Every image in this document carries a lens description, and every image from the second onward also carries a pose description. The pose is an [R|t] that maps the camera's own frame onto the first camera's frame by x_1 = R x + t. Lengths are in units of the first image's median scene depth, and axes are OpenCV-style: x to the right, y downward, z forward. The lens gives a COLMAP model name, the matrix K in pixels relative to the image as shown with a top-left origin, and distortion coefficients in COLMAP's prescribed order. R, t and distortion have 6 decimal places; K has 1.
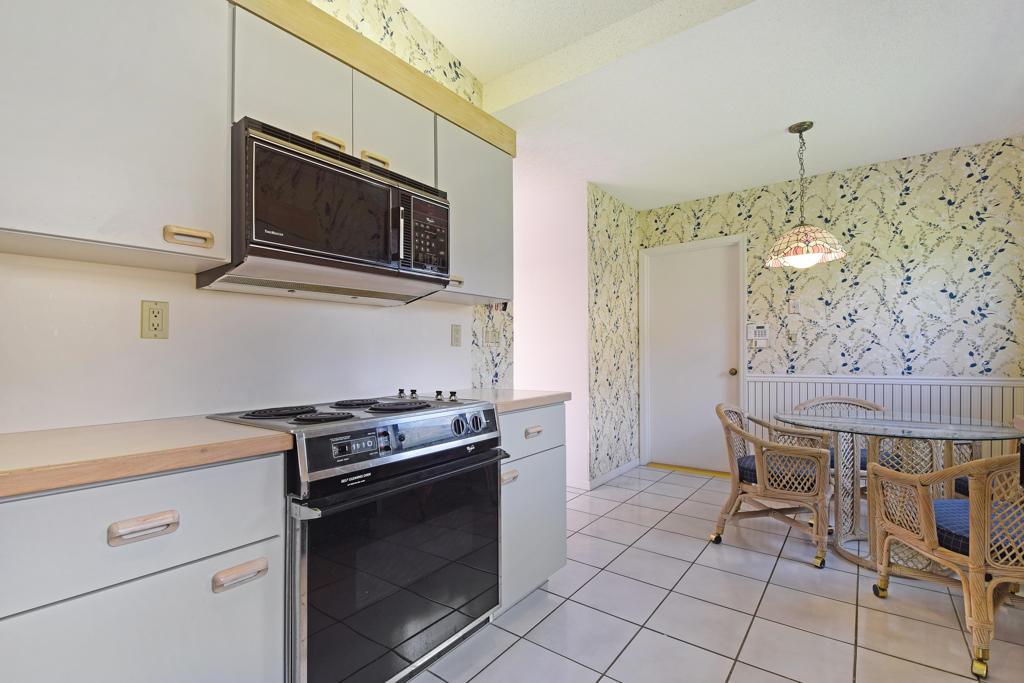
lens RADIAL K [[454.0, 0, 511.8], [0, 454.0, 350.7], [0, 0, 1]] dist [0.004498, -0.011907]
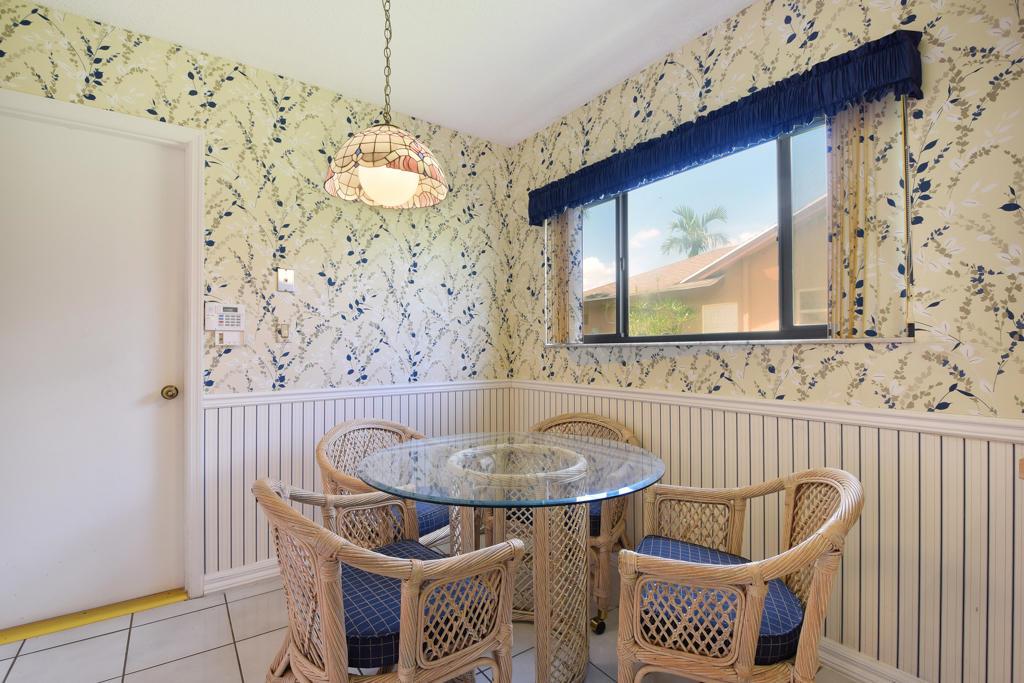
lens RADIAL K [[454.0, 0, 486.7], [0, 454.0, 346.7], [0, 0, 1]] dist [0.004498, -0.011907]
pose [[0.292516, 0.017090, 0.956108, 0.115956], [-0.005143, 0.999854, -0.016299, 0.001909], [-0.956247, -0.000150, 0.292562, 0.577615]]
